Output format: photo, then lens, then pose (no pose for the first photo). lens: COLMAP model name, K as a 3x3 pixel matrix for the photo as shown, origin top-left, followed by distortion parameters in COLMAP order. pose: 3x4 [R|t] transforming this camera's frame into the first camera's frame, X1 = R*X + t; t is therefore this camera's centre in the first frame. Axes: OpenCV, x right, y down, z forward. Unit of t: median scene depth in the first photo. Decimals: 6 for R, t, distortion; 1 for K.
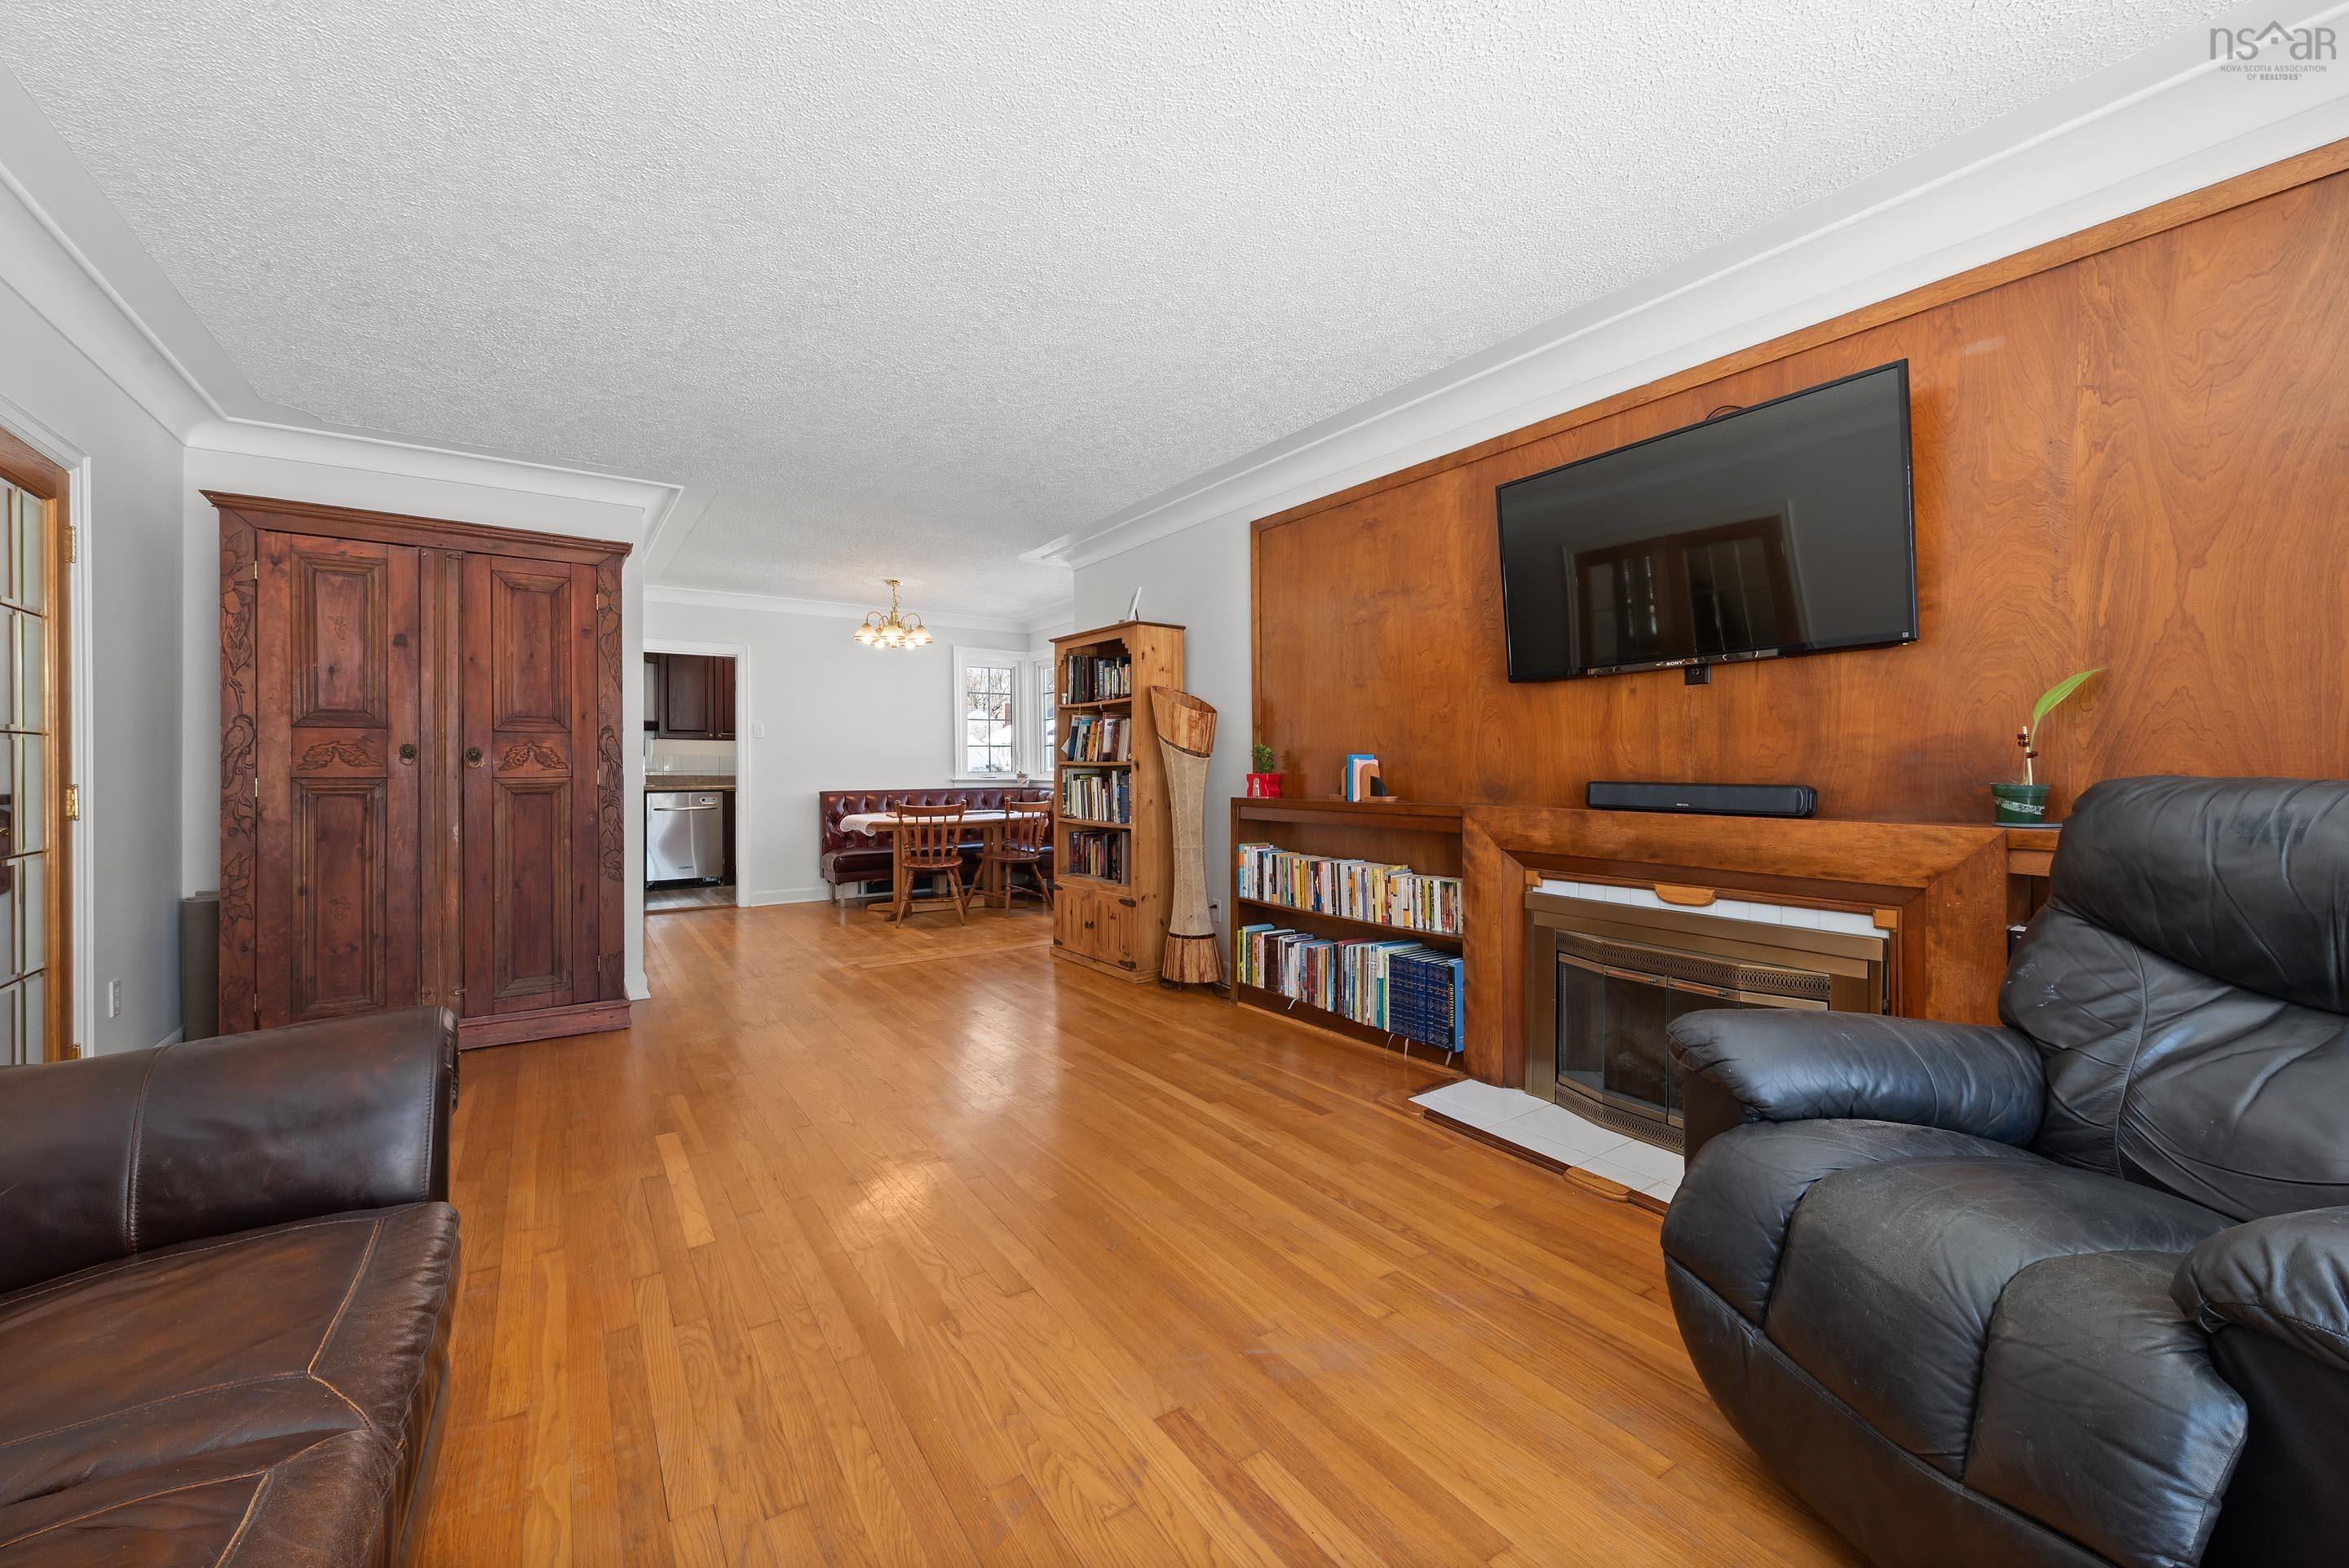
lens RADIAL K [[915.6, 0, 1172.8], [0, 915.6, 771.7], [0, 0, 1]] dist [0.012208, 0.000045]
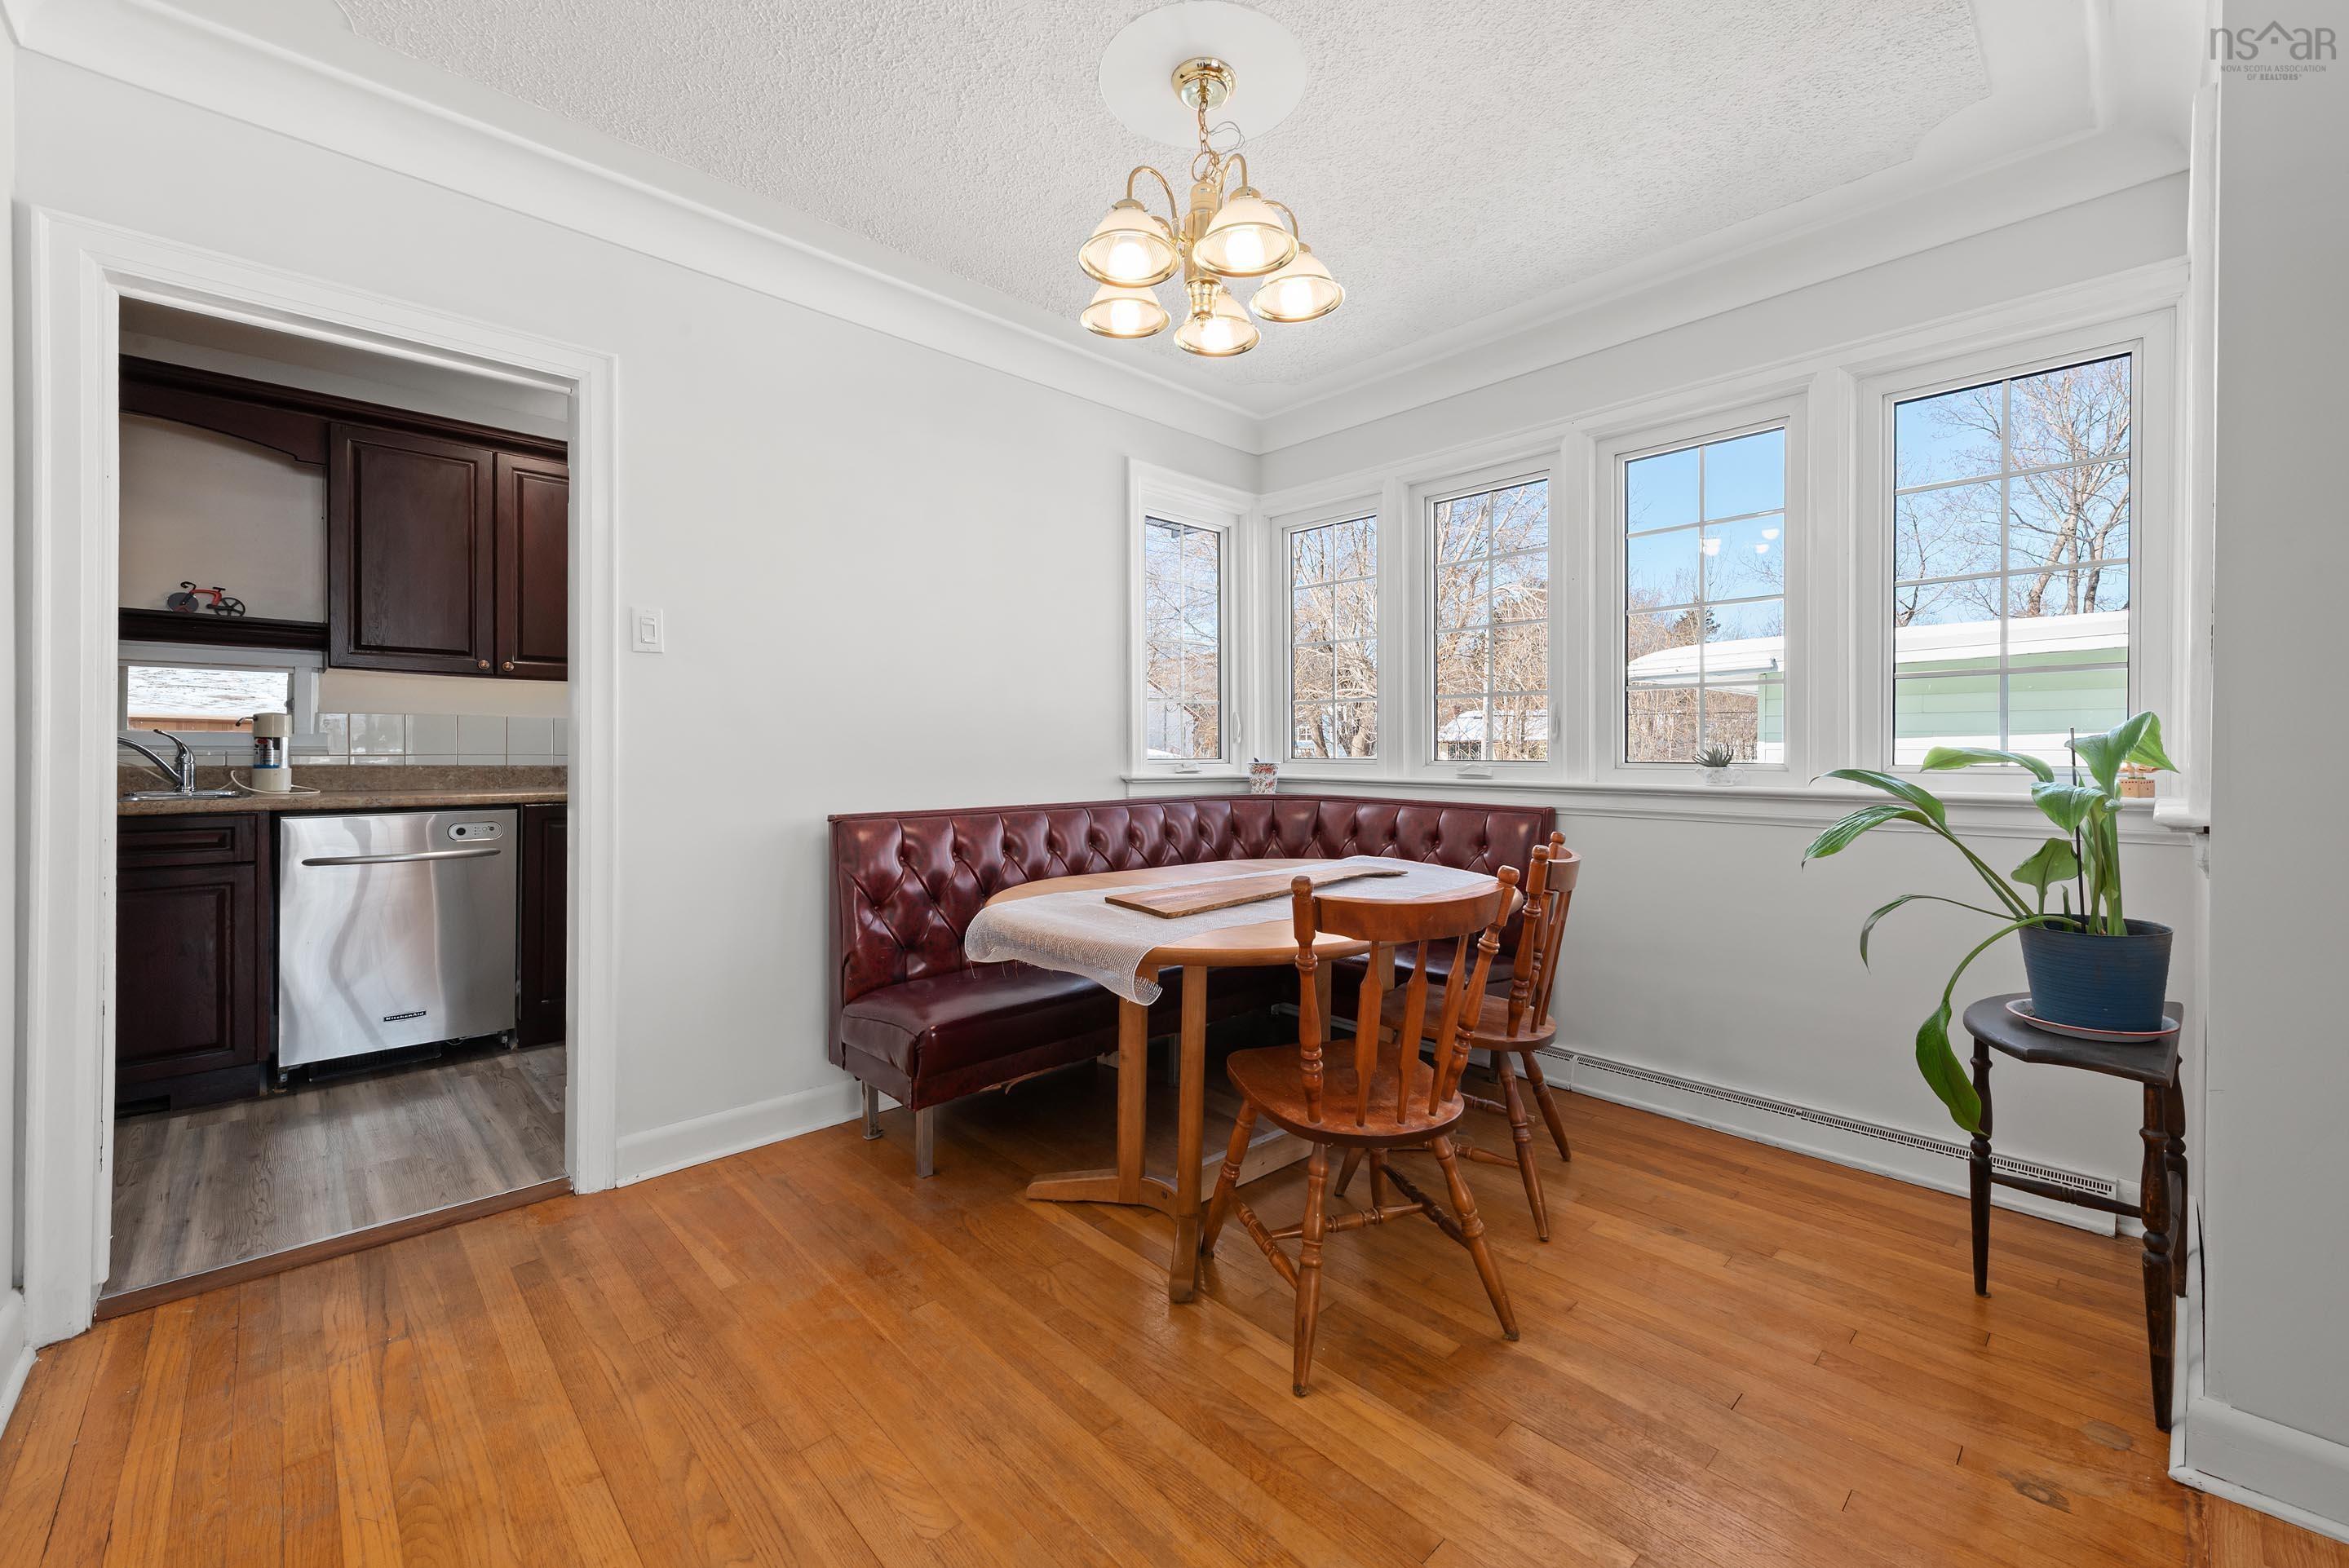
lens RADIAL K [[915.6, 0, 1163.4], [0, 915.6, 759.4], [0, 0, 1]] dist [0.012208, 0.000045]
pose [[0.989162, -0.003309, 0.146788, -0.294018], [0.004640, 0.999951, -0.008727, 0.004604], [-0.146752, 0.009314, 0.989129, 0.604769]]
